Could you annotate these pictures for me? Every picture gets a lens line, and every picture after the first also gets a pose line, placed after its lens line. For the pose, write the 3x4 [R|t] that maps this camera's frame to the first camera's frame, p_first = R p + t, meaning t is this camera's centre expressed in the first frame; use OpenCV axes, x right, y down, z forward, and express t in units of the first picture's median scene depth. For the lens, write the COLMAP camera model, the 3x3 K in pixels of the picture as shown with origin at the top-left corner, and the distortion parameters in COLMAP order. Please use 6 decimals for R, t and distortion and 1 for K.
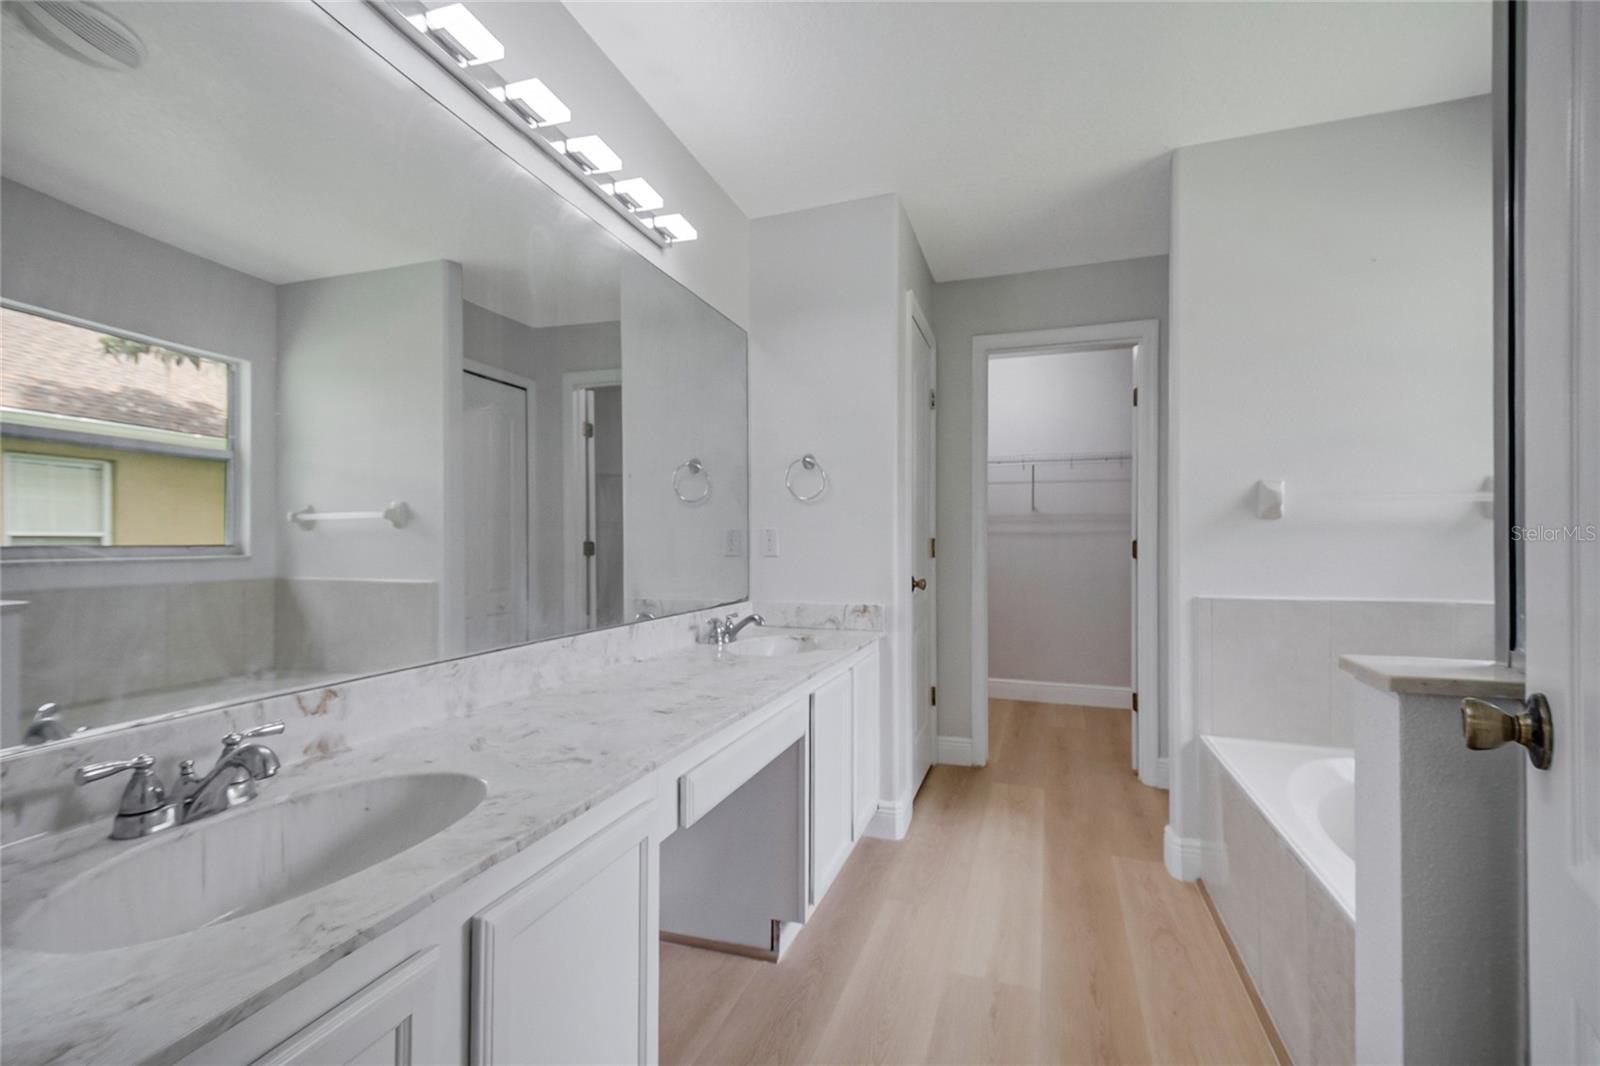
lens RADIAL K [[697.9, 0, 812.4], [0, 697.9, 541.3], [0, 0, 1]] dist [-0.027912, -0.000539]
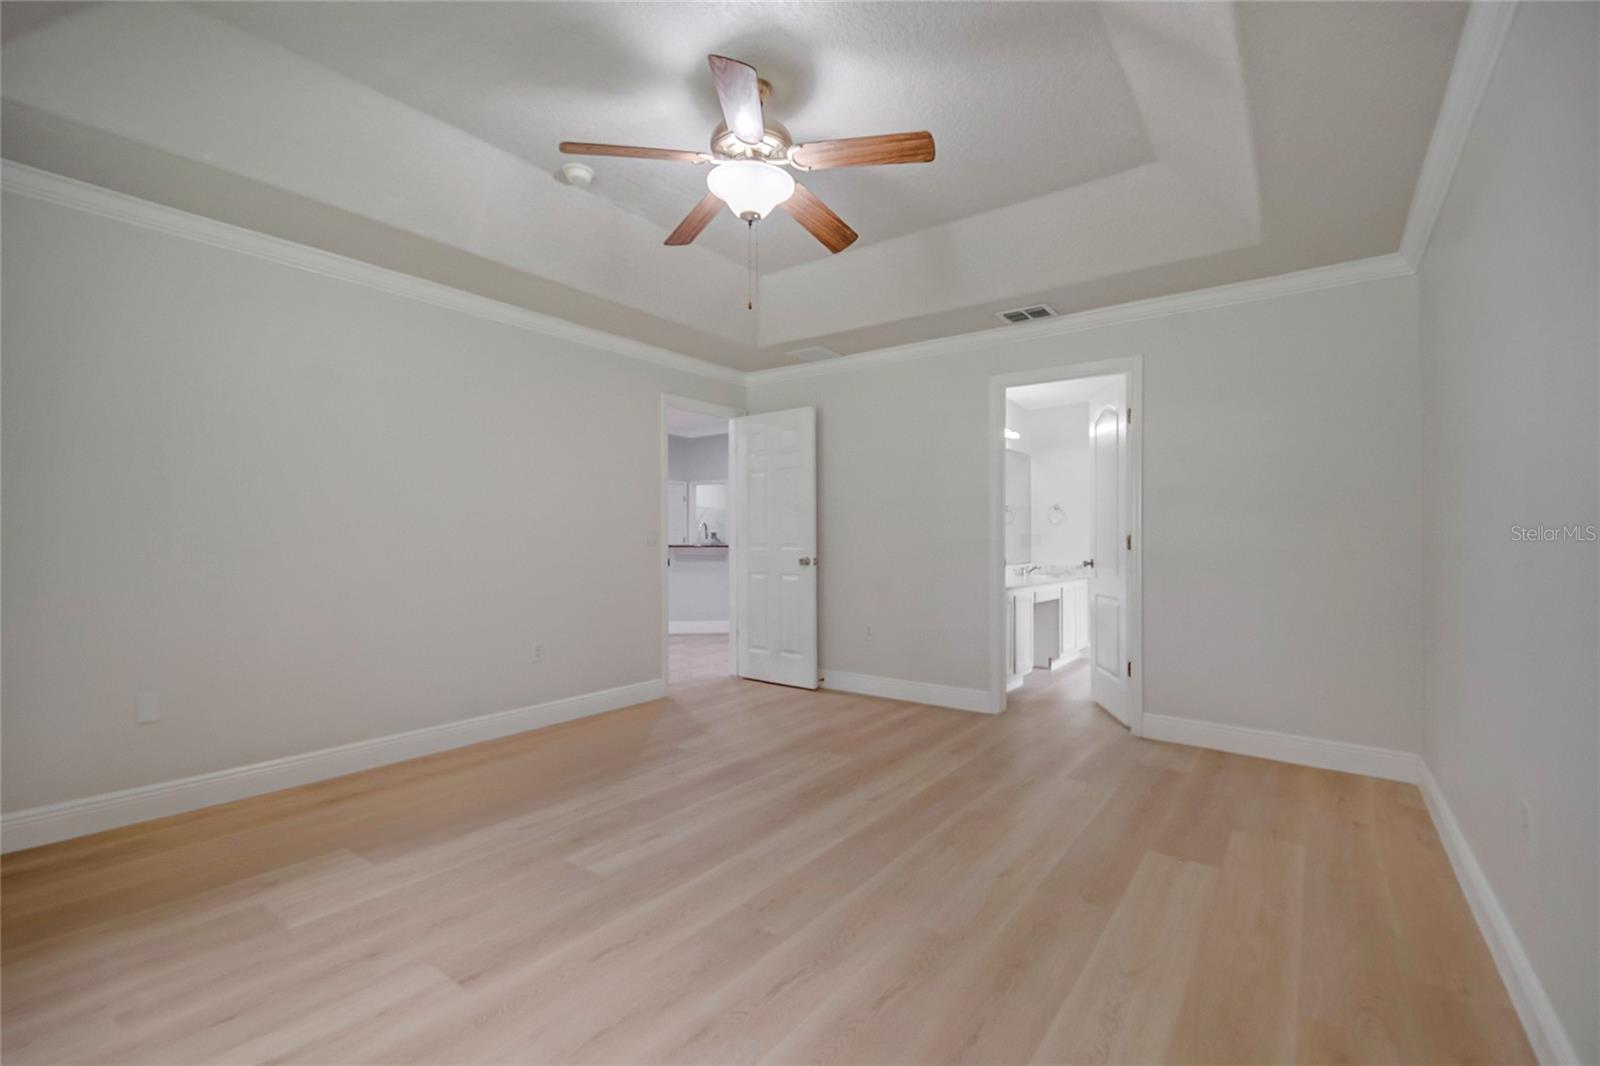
lens RADIAL K [[697.9, 0, 812.4], [0, 697.9, 541.3], [0, 0, 1]] dist [-0.027912, -0.000539]
pose [[0.956500, 0.000781, -0.291730, -0.132235], [-0.000297, 0.999999, 0.001702, 0.004722], [0.291731, -0.001541, 0.956499, -1.877826]]
